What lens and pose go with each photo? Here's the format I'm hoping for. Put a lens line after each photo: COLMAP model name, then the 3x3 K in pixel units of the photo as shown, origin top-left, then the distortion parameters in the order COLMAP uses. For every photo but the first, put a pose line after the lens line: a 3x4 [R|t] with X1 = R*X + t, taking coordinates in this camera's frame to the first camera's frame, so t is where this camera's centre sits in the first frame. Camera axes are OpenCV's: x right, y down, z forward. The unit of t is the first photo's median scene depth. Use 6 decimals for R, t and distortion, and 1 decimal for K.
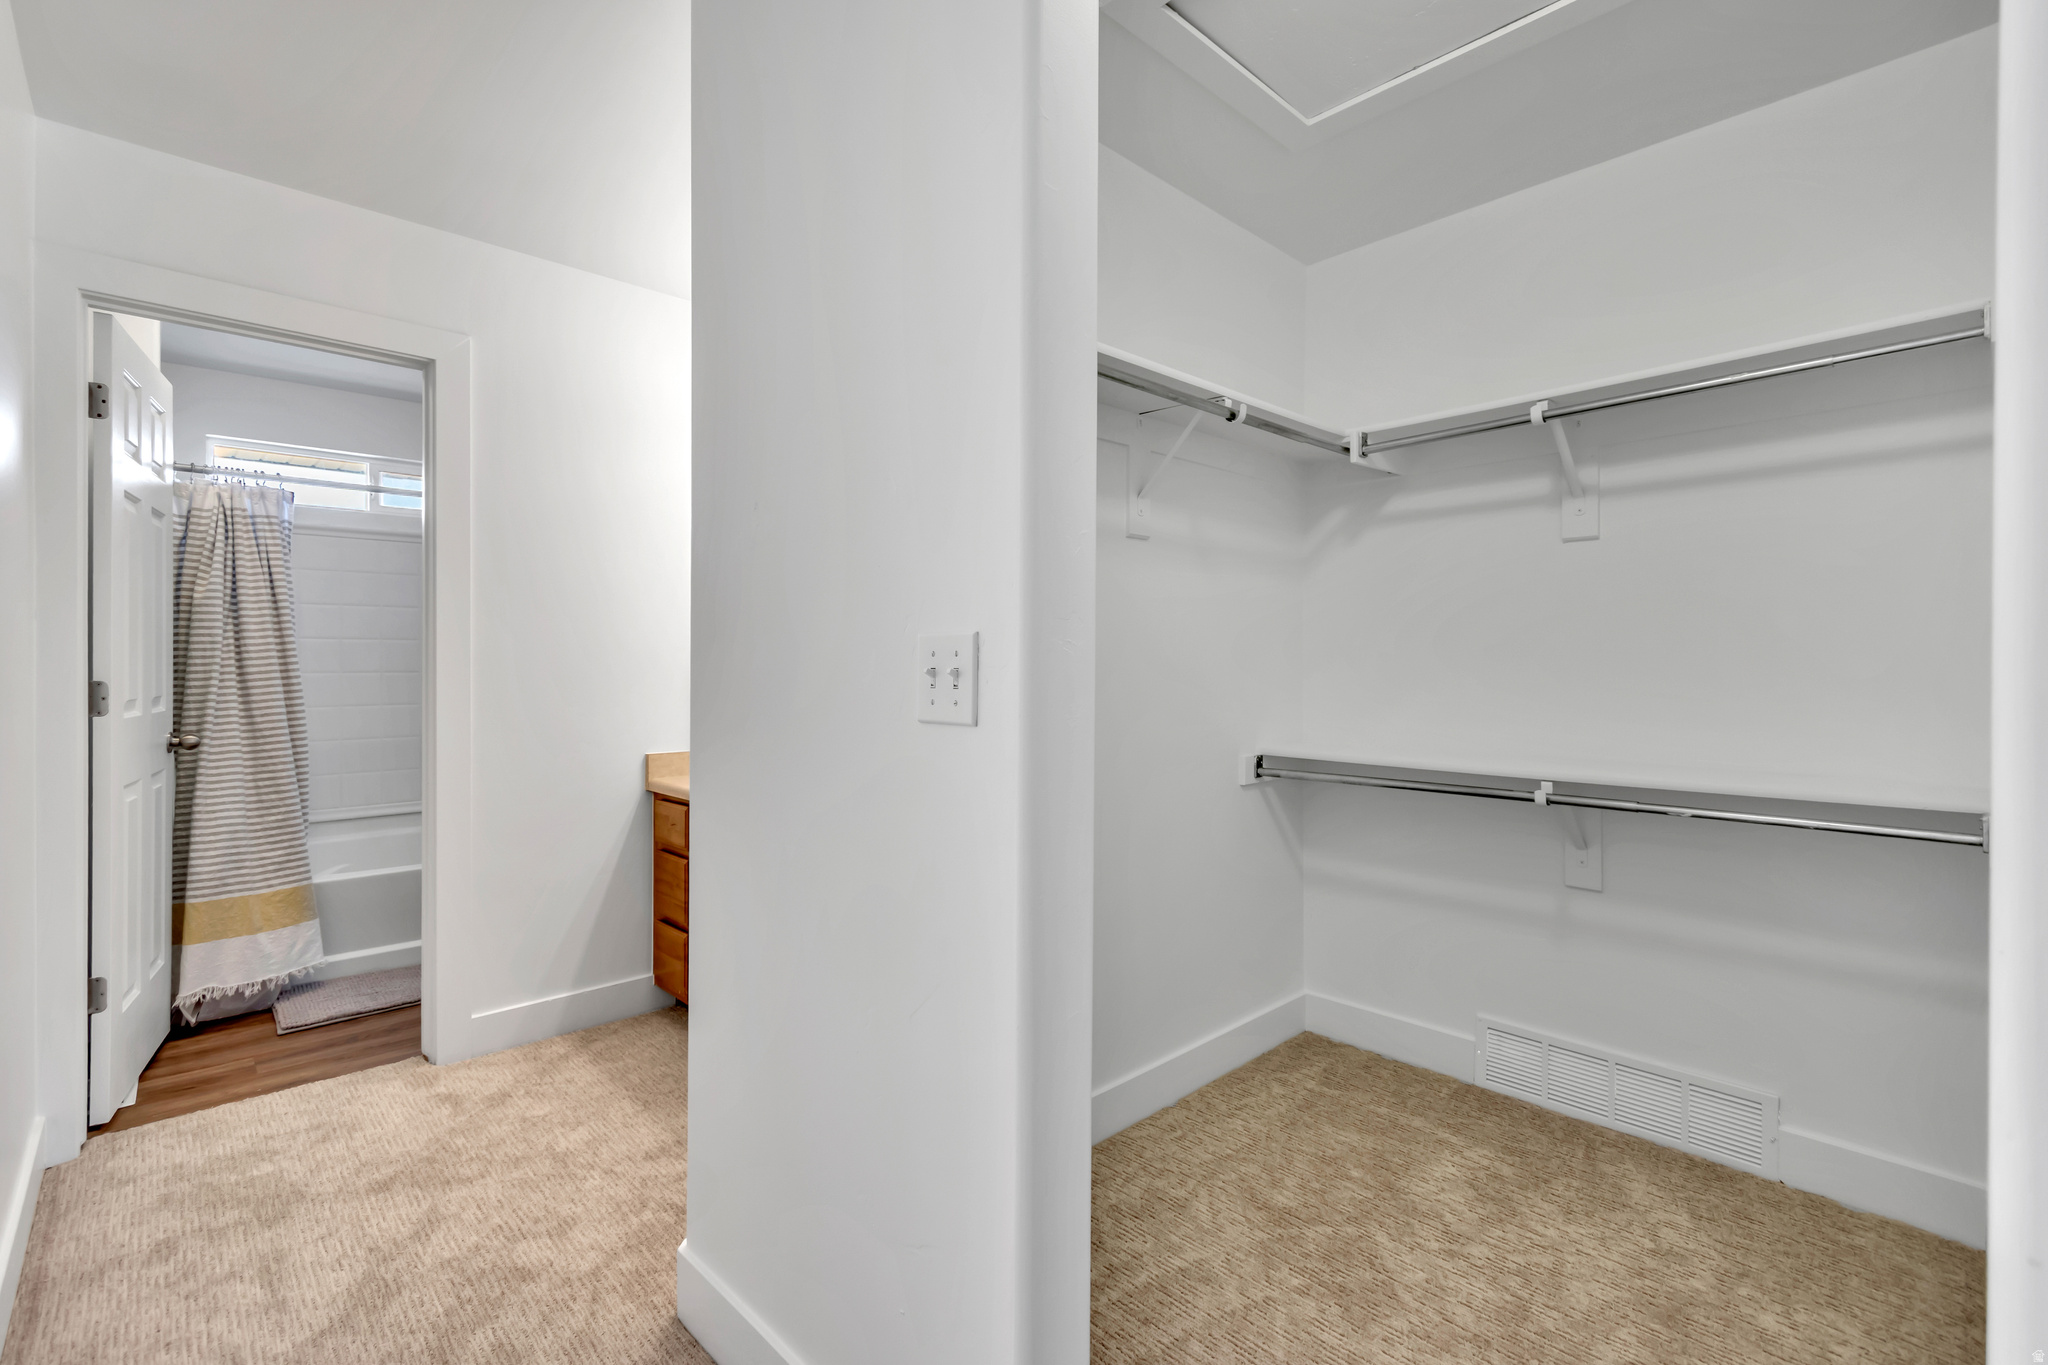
lens RADIAL K [[914.6, 0, 1019.4], [0, 914.6, 666.3], [0, 0, 1]] dist [0.002095, -0.000195]
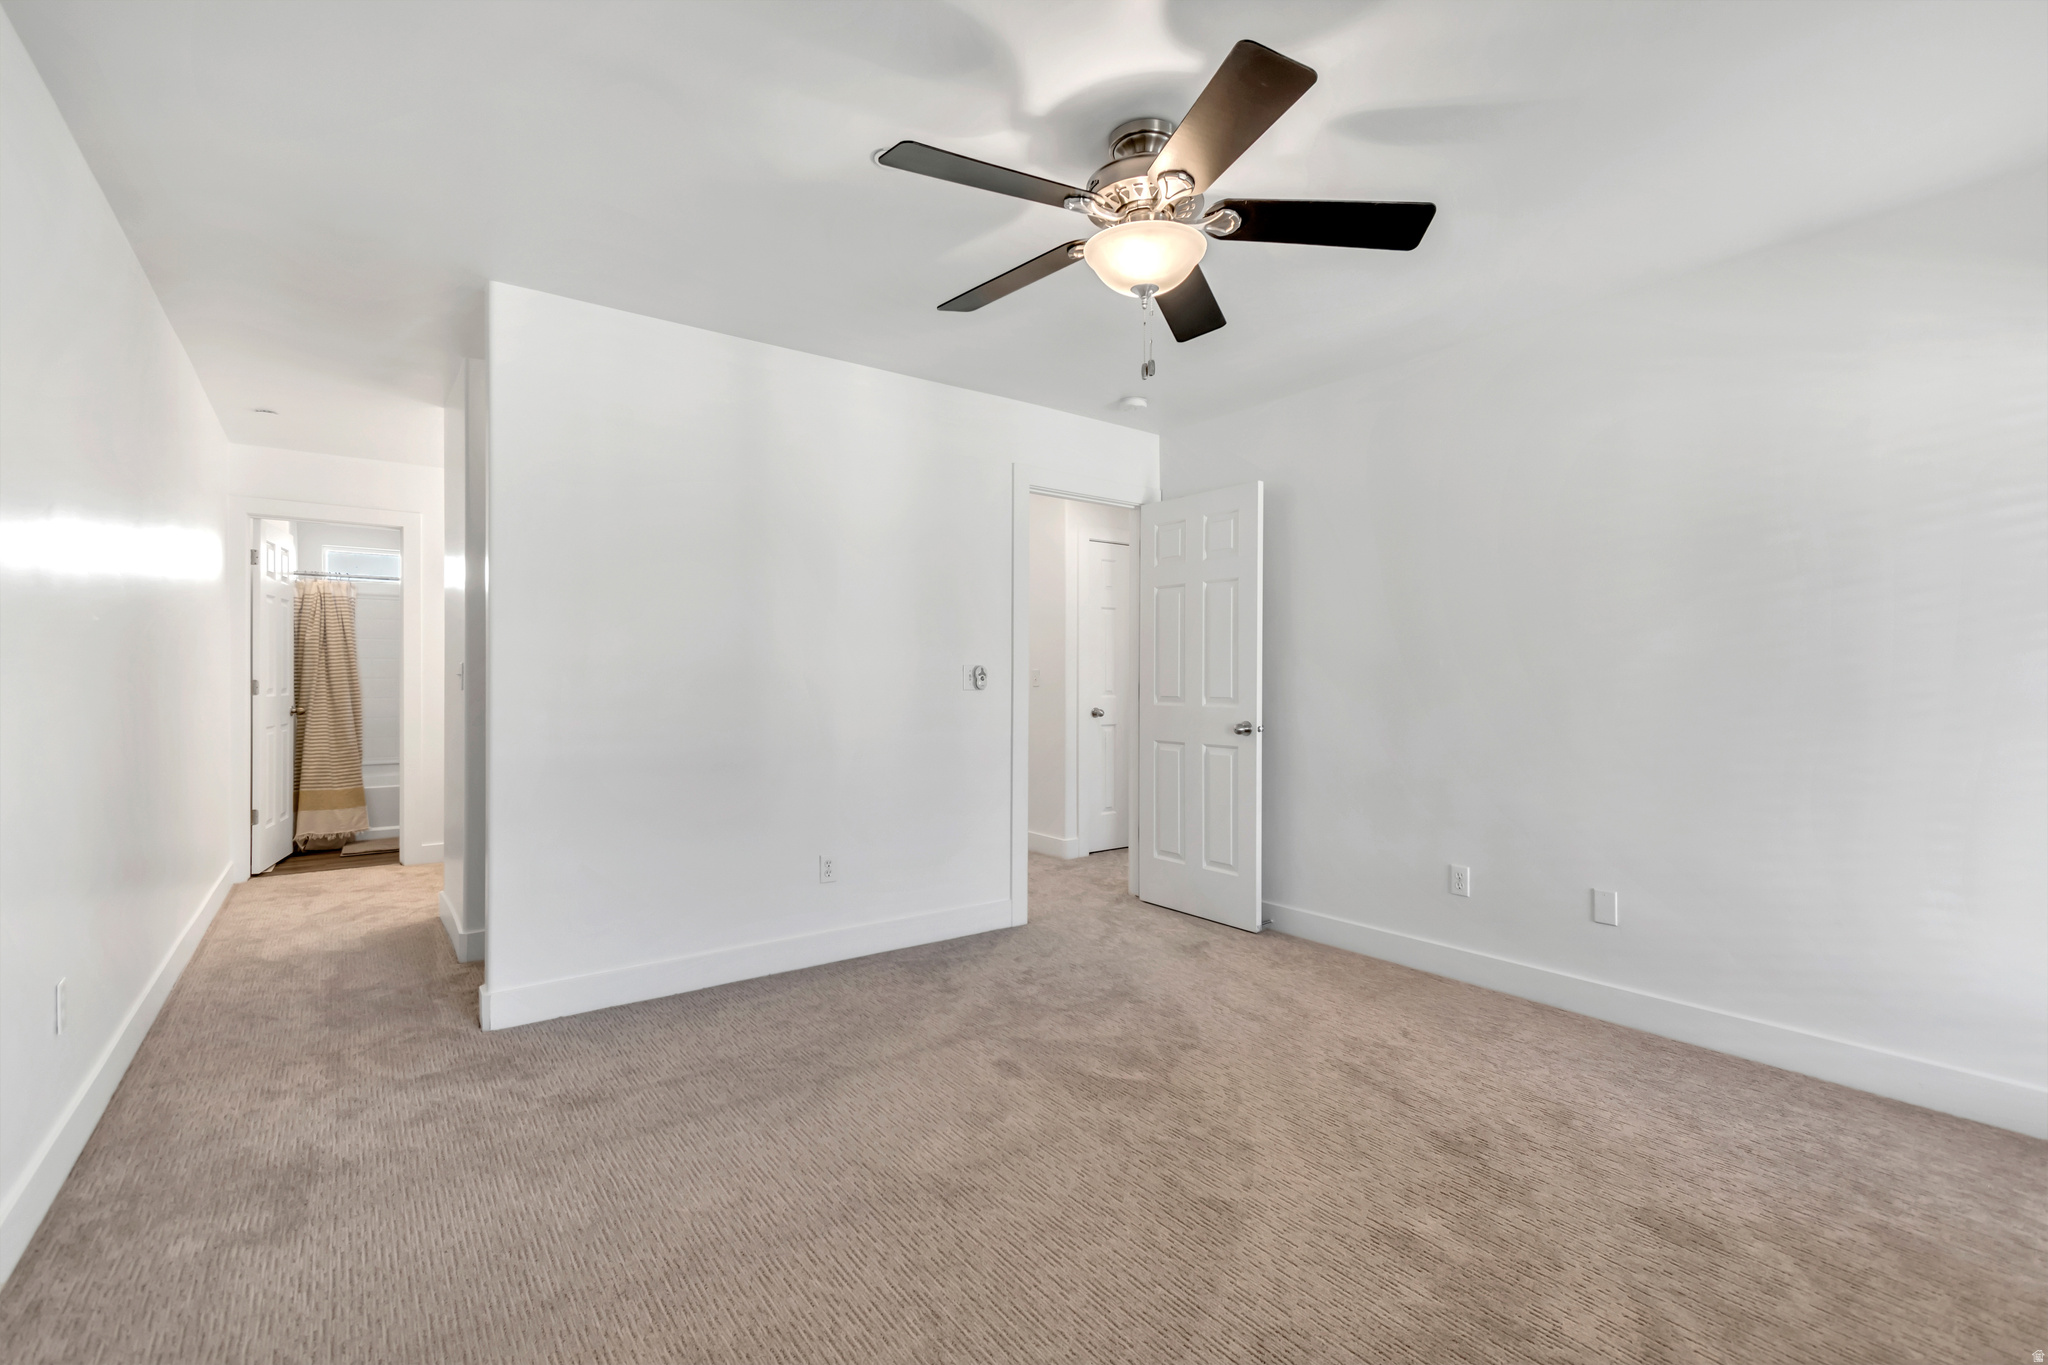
lens RADIAL K [[914.6, 0, 1026.8], [0, 914.6, 684.1], [0, 0, 1]] dist [0.002095, -0.000195]
pose [[0.991927, 0.001393, -0.126806, 0.942430], [-0.000911, 0.999992, 0.003852, 0.013211], [0.126810, -0.003705, 0.991920, -0.805001]]
